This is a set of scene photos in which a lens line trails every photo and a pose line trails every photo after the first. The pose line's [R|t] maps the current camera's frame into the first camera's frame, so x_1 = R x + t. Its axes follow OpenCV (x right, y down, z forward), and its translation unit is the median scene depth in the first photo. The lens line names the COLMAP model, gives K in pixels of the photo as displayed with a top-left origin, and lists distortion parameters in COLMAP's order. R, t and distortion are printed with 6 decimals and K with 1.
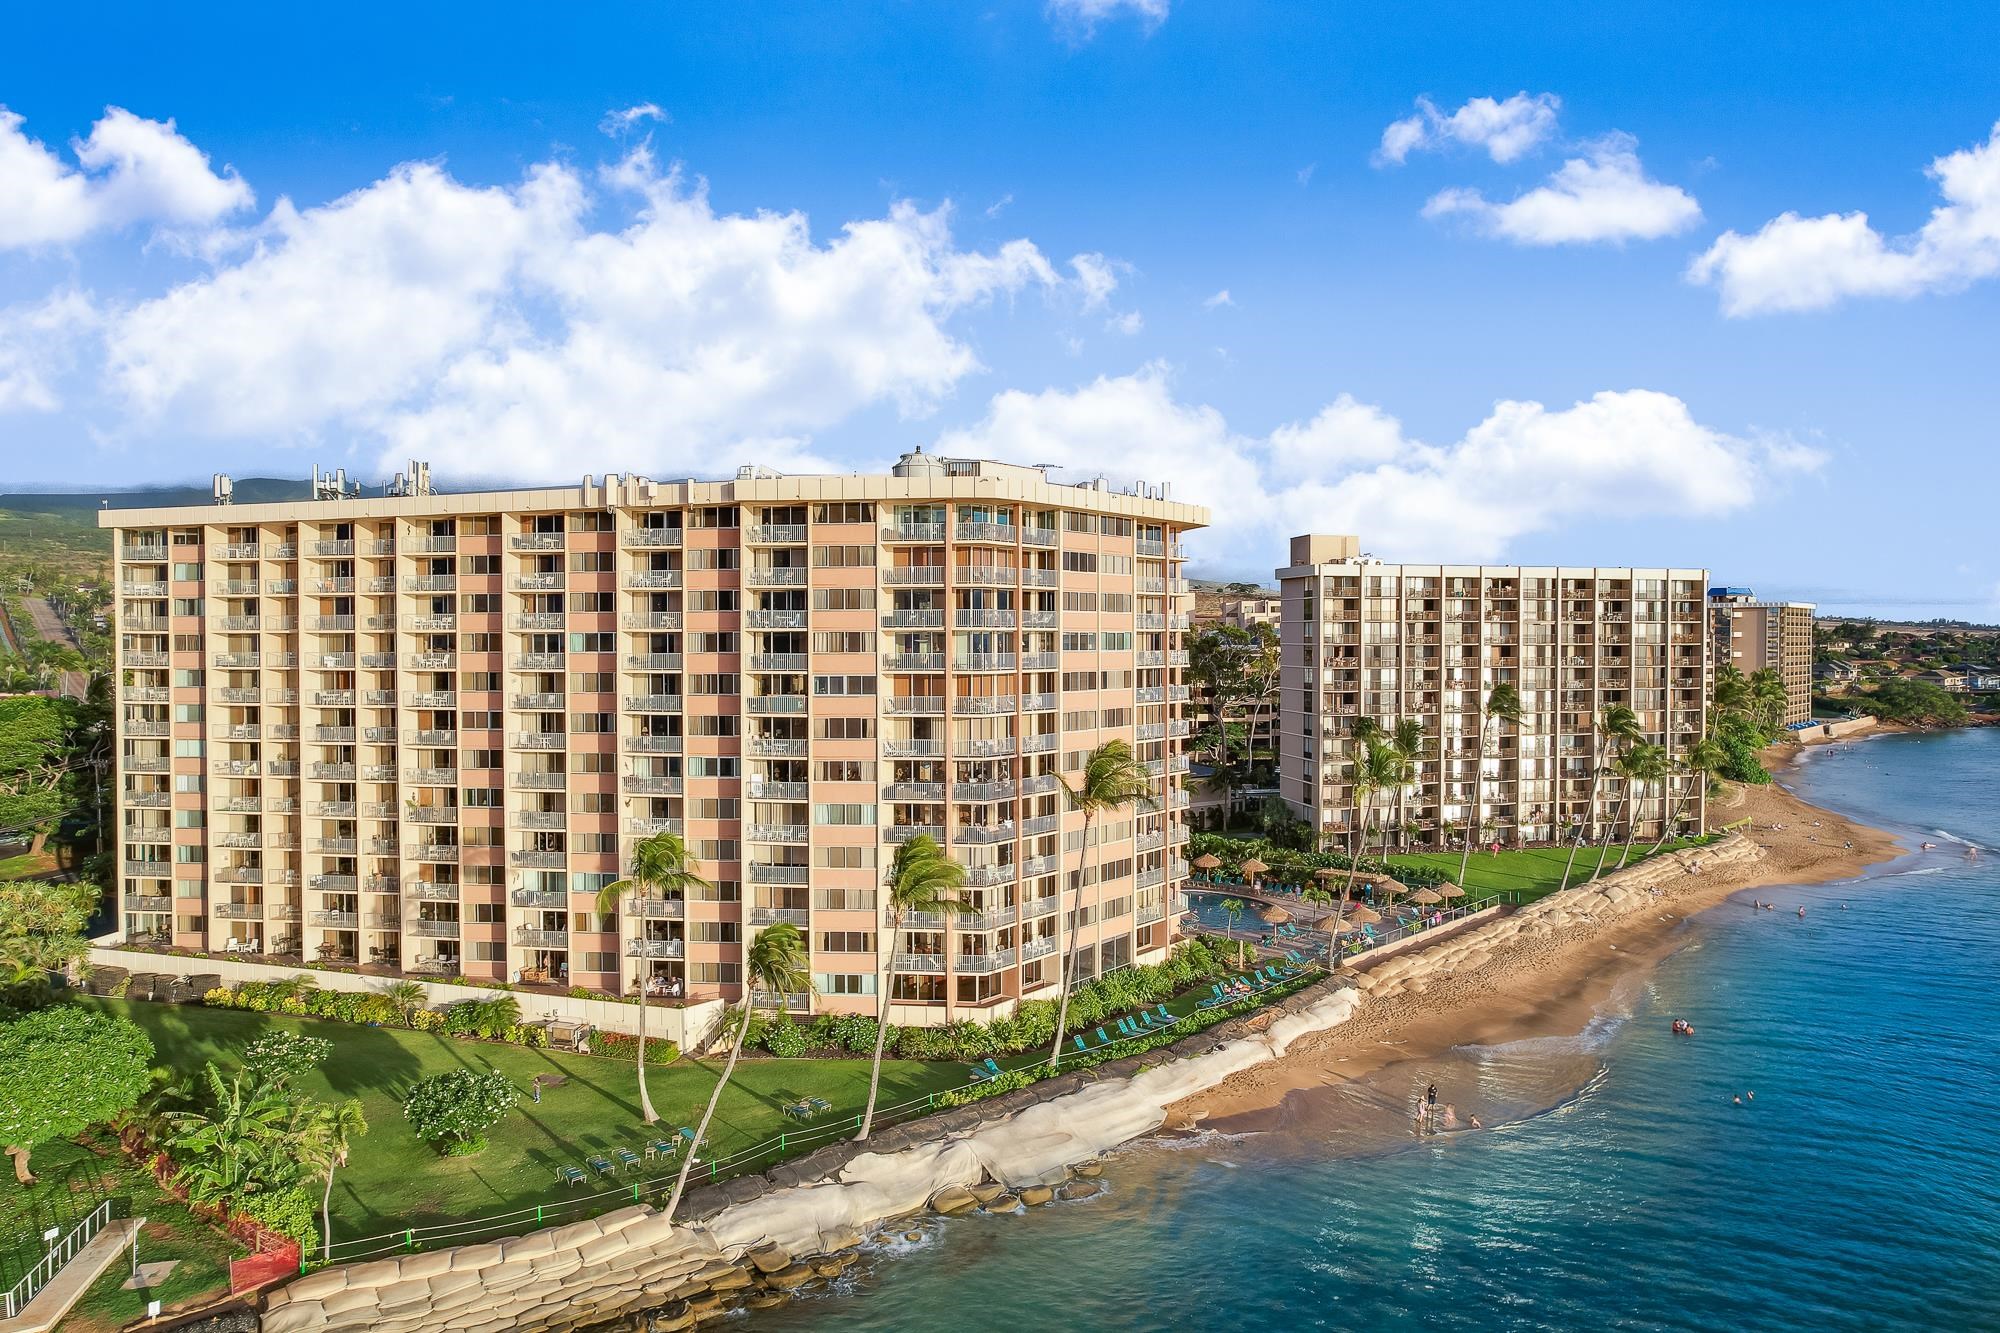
lens RADIAL K [[1308.2, 0, 1000.0], [0, 1308.2, 666.5], [0, 0, 1]] dist [0.001971, 0.000796]
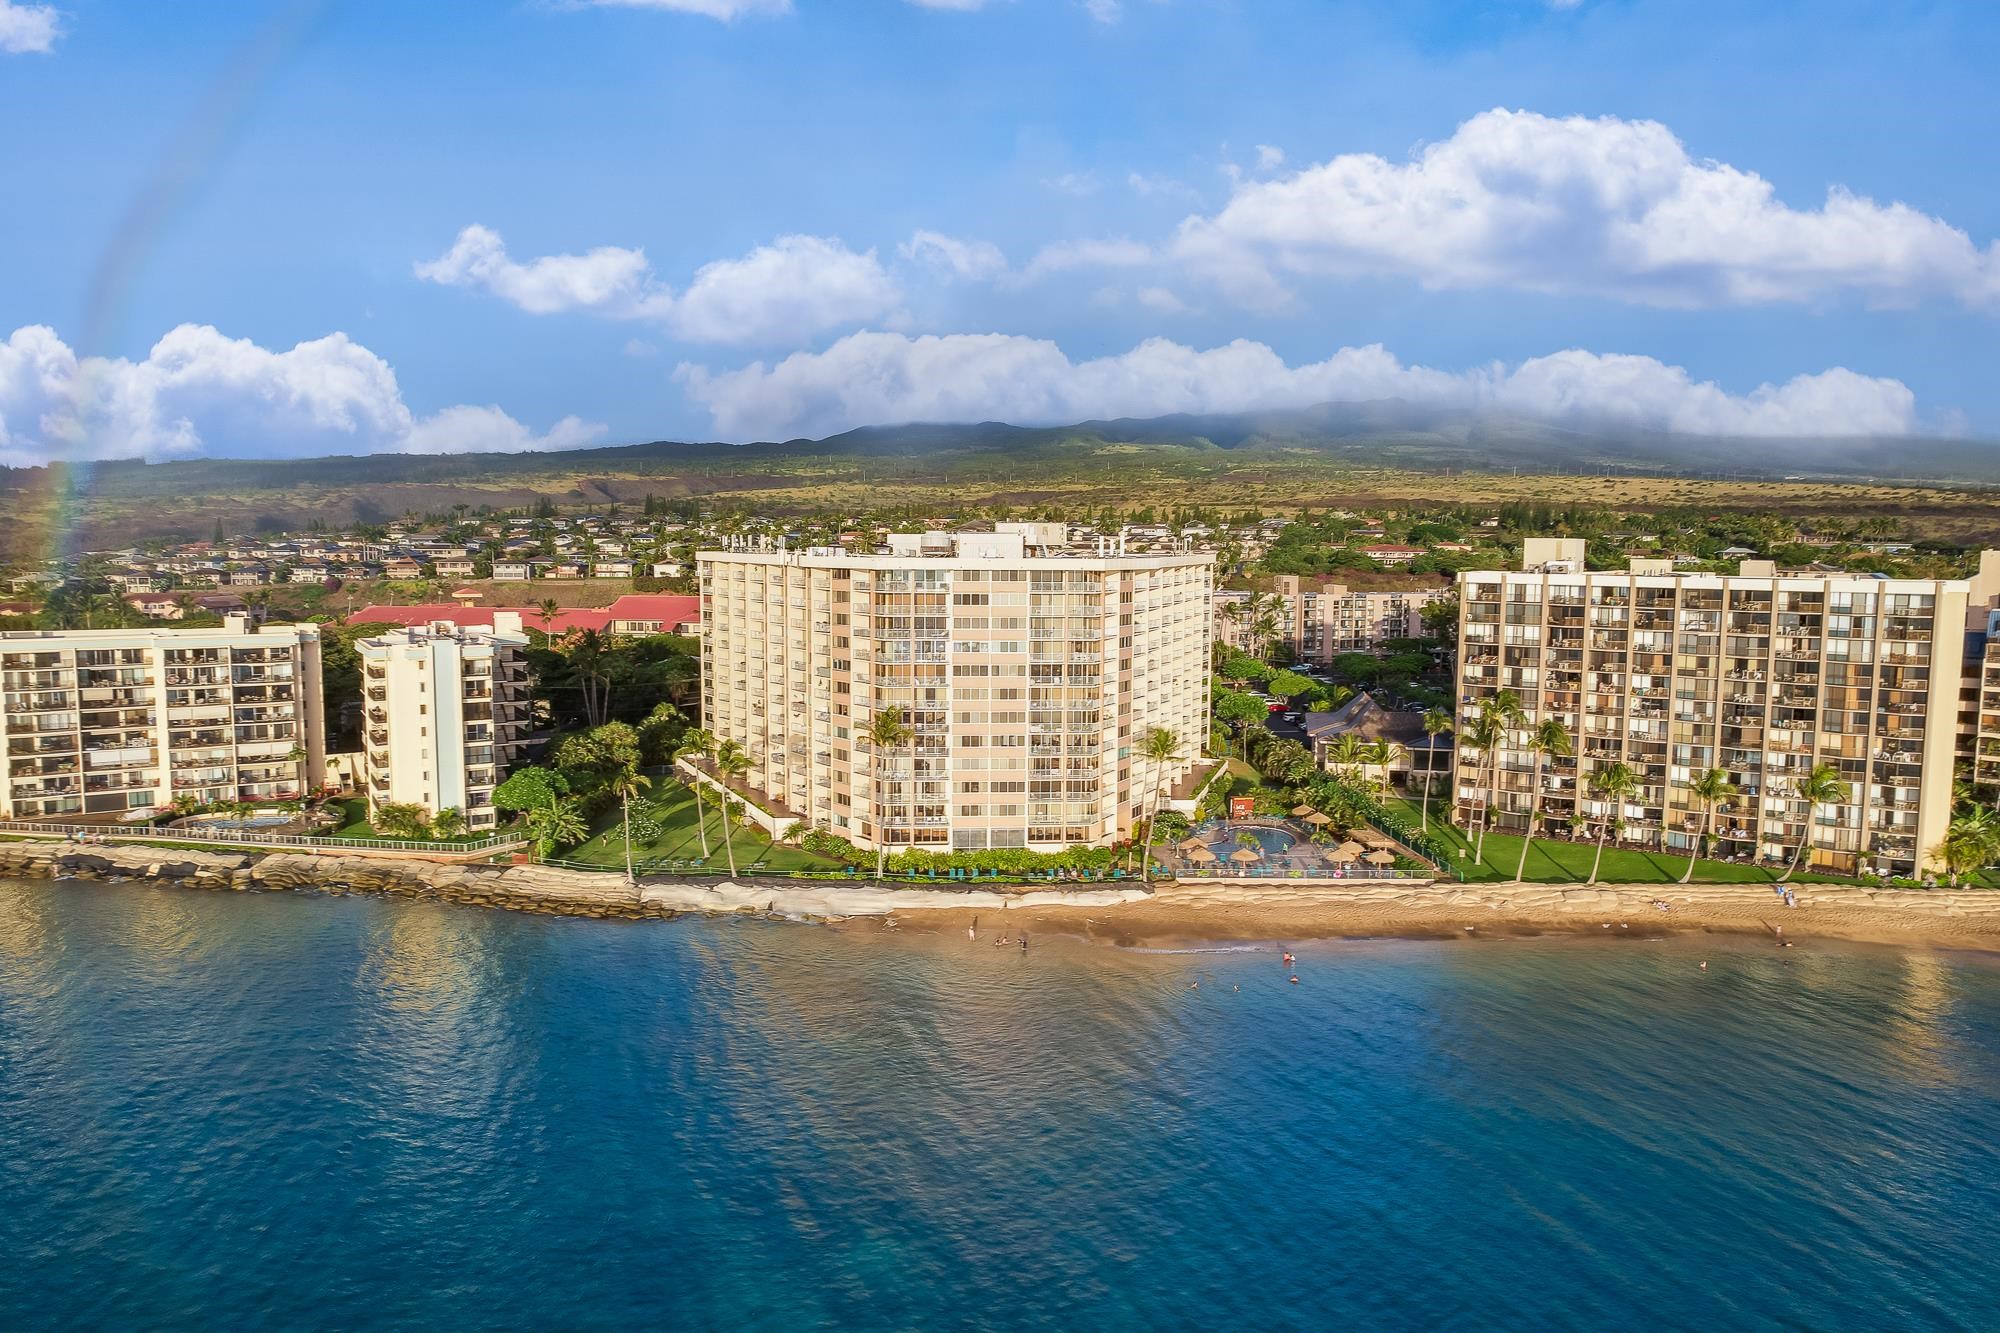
lens RADIAL K [[1308.2, 0, 1000.0], [0, 1308.2, 666.5], [0, 0, 1]] dist [0.001971, 0.000796]
pose [[0.695490, 0.073149, -0.714803, 1.251550], [-0.023398, 0.996583, 0.079219, -0.124201], [0.718155, -0.038372, 0.694825, -0.132877]]
